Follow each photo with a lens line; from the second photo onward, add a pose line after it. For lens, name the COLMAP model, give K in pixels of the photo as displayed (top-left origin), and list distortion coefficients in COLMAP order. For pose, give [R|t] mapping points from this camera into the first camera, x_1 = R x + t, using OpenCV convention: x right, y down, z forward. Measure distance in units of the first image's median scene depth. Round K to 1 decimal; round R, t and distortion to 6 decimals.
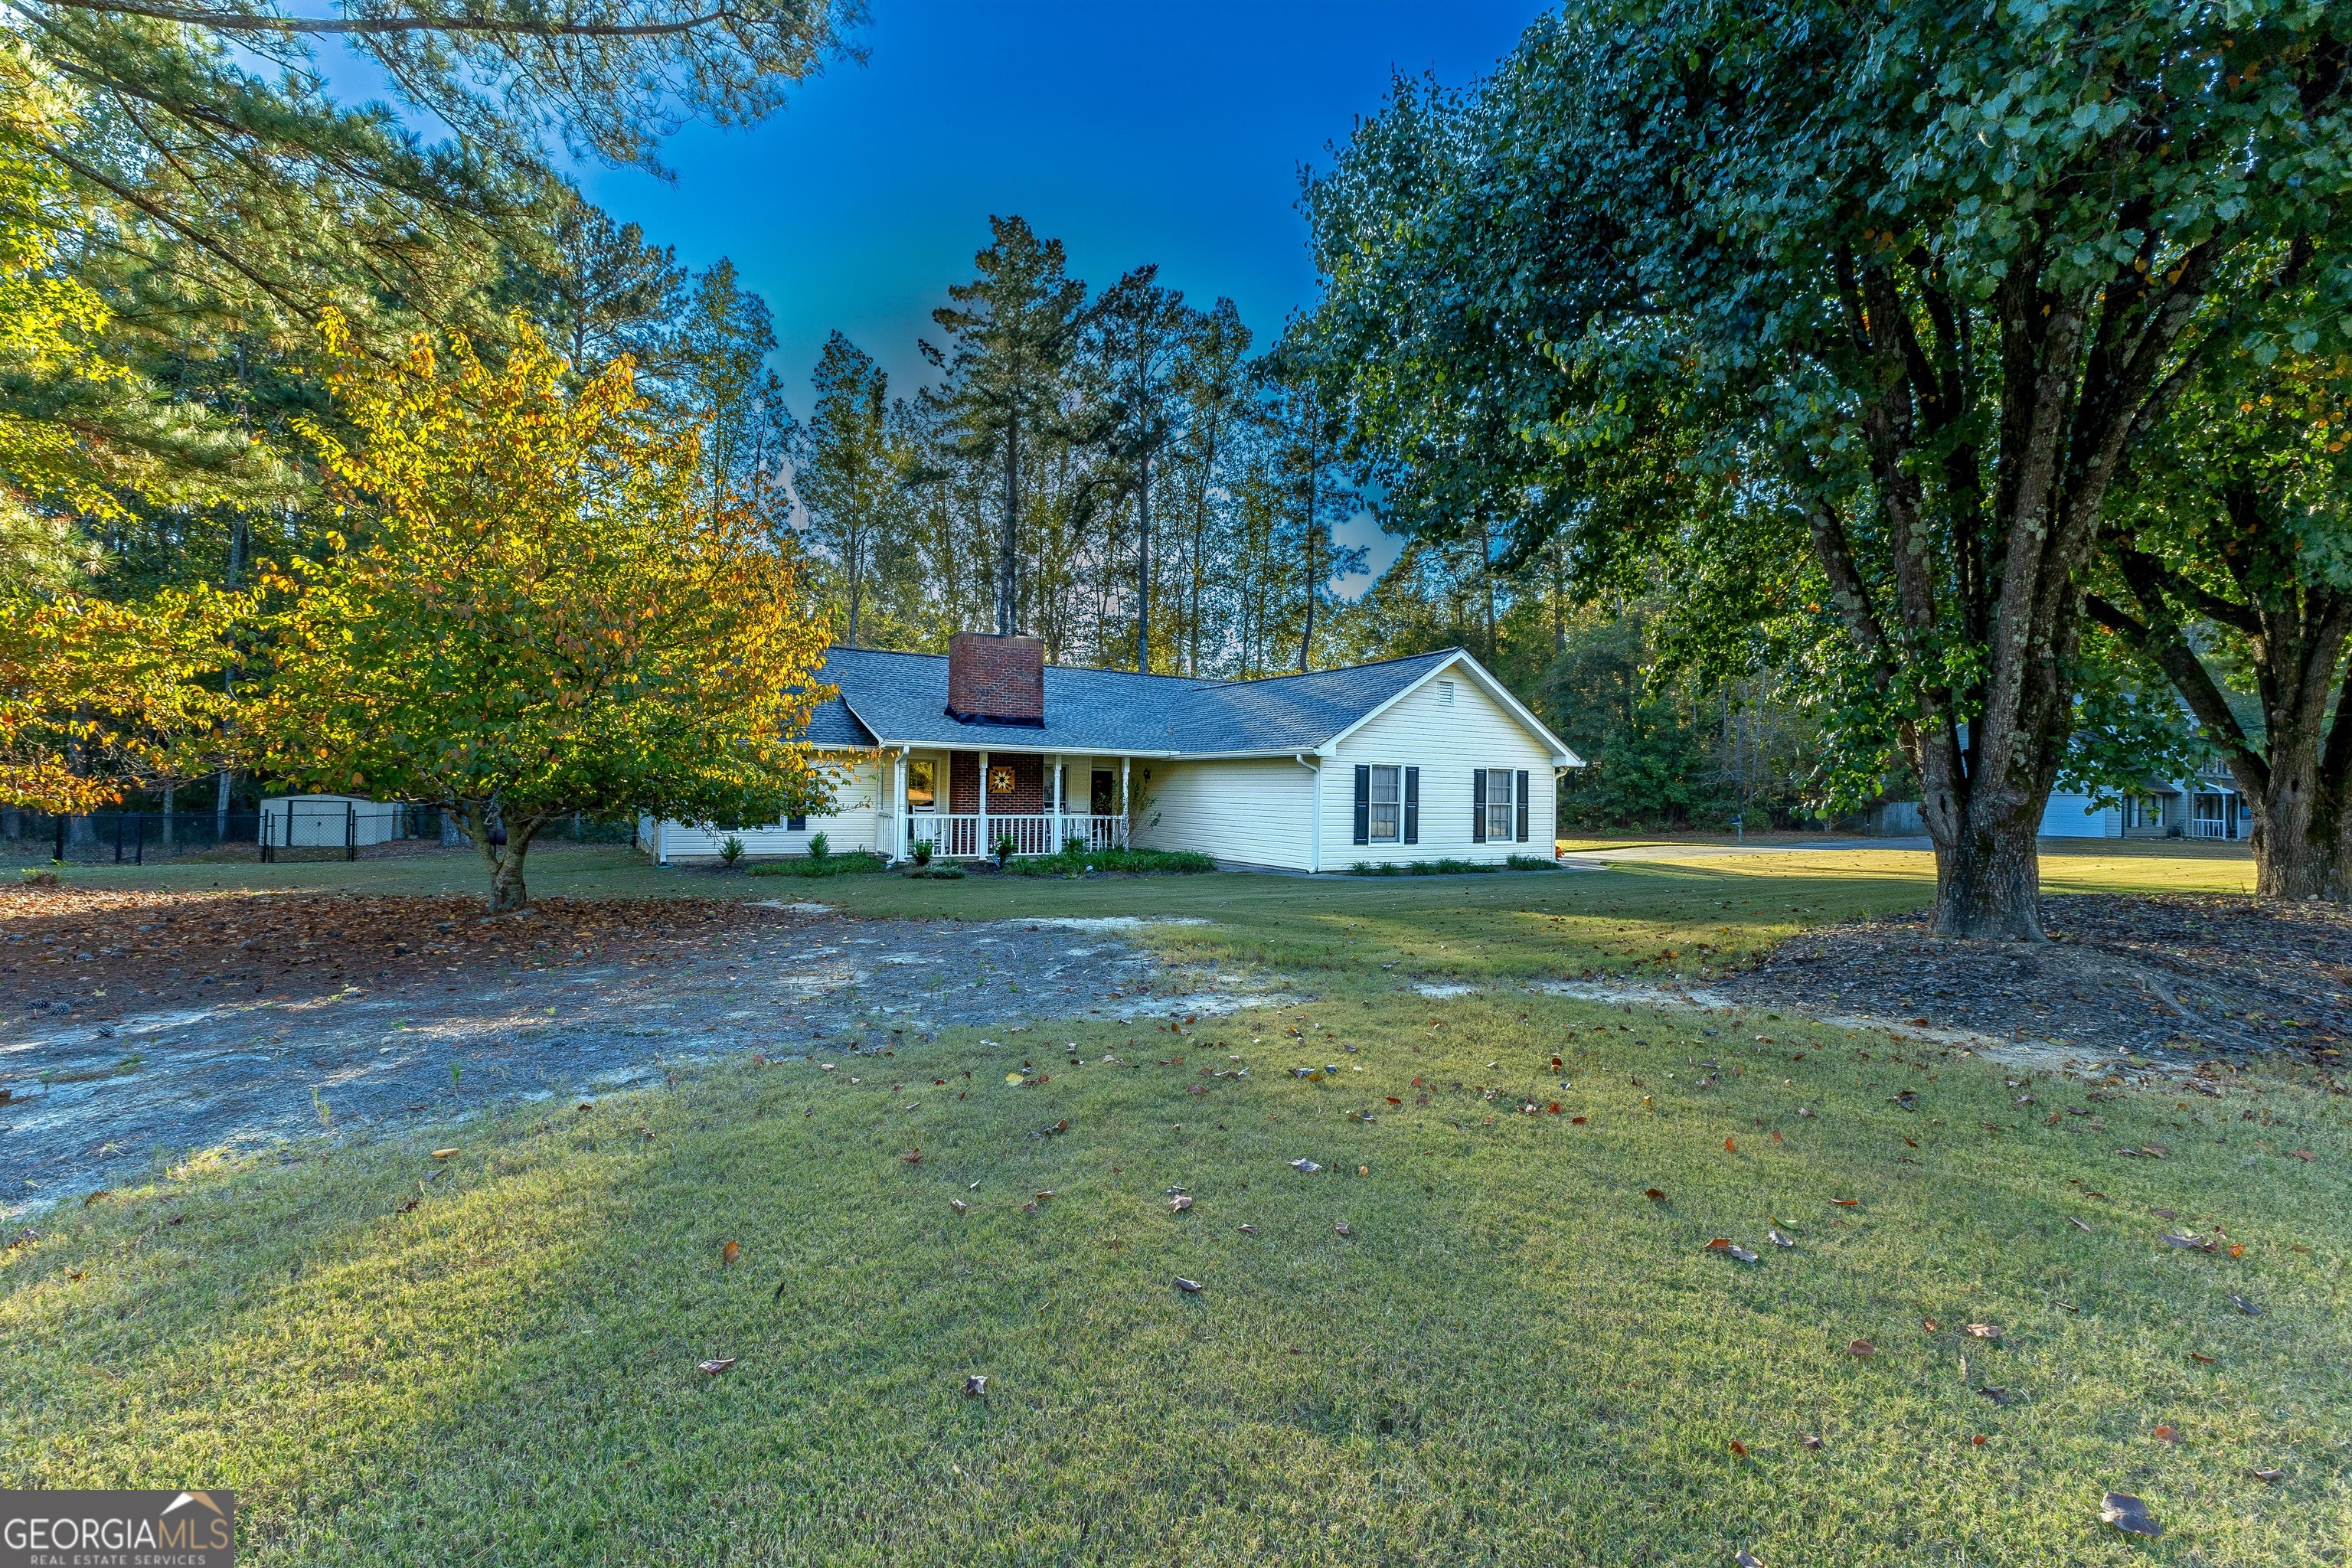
lens RADIAL K [[1009.2, 0, 1176.0], [0, 1009.2, 784.0], [0, 0, 1]] dist [-0.000406, -0.000219]
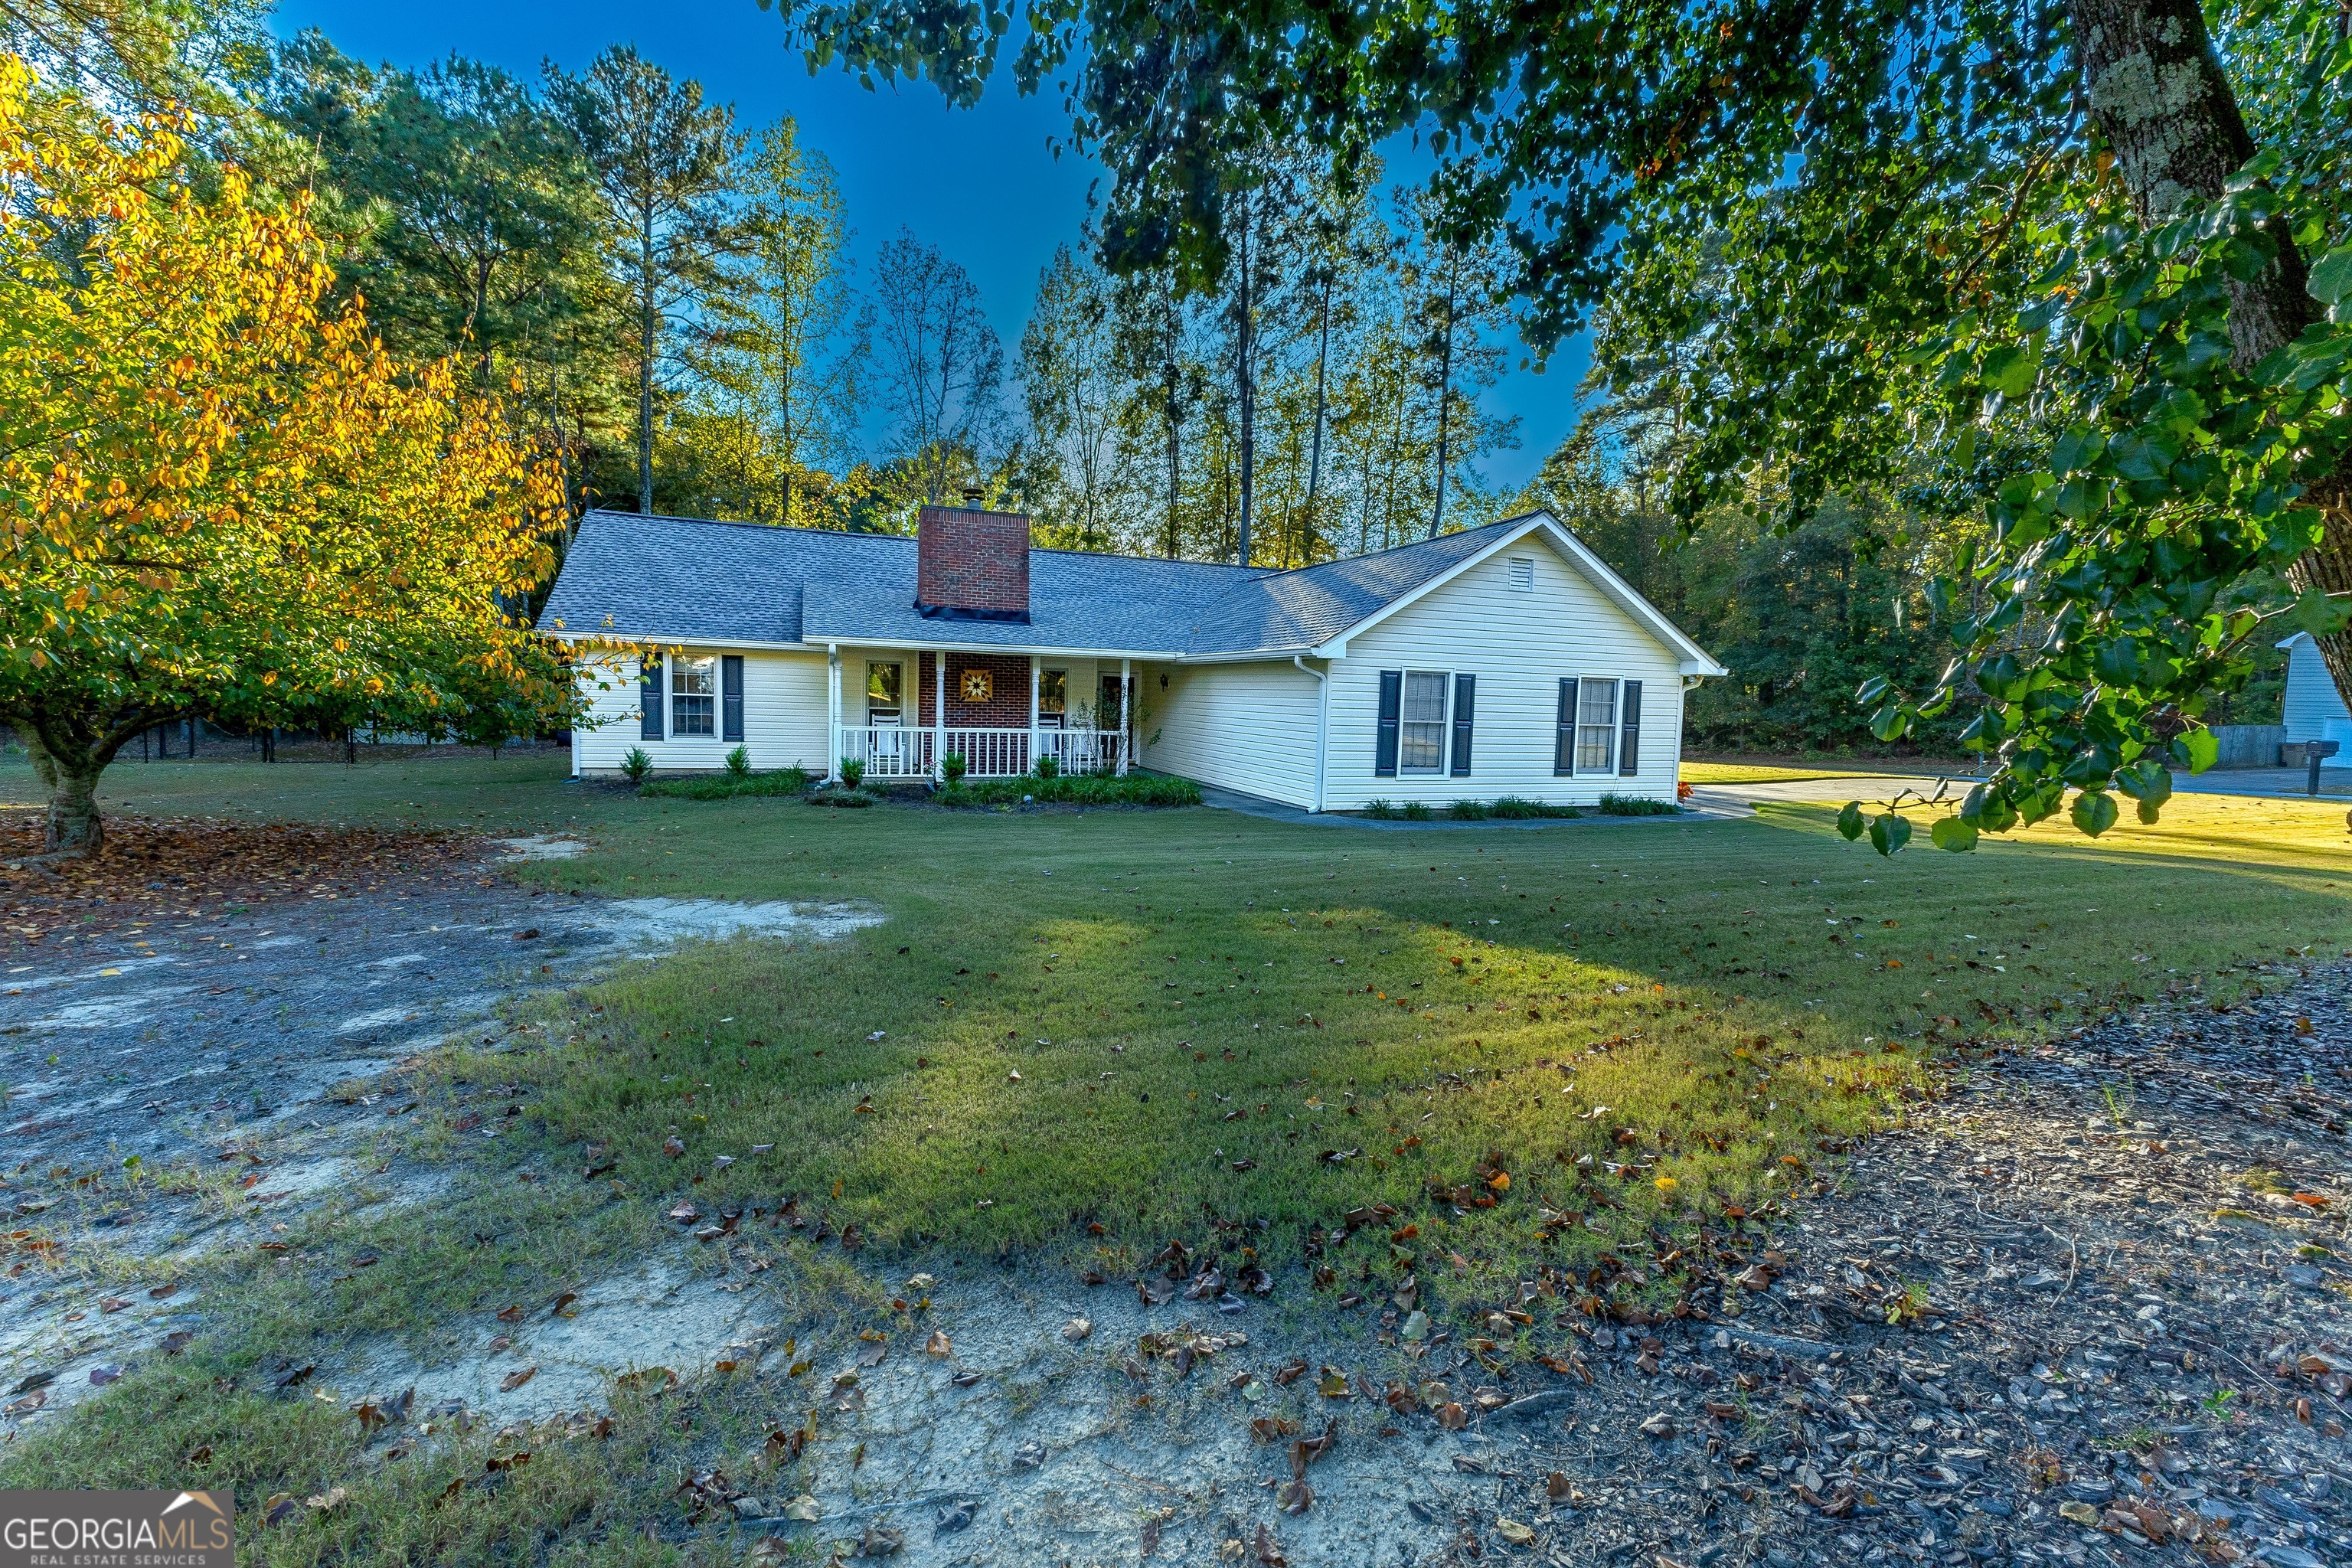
lens RADIAL K [[1009.2, 0, 1176.0], [0, 1009.2, 784.0], [0, 0, 1]] dist [-0.000406, -0.000219]
pose [[0.984847, 0.026462, -0.171396, 0.145210], [-0.010677, 0.995668, 0.092369, -0.002342], [0.173098, -0.089139, 0.980863, 0.211067]]
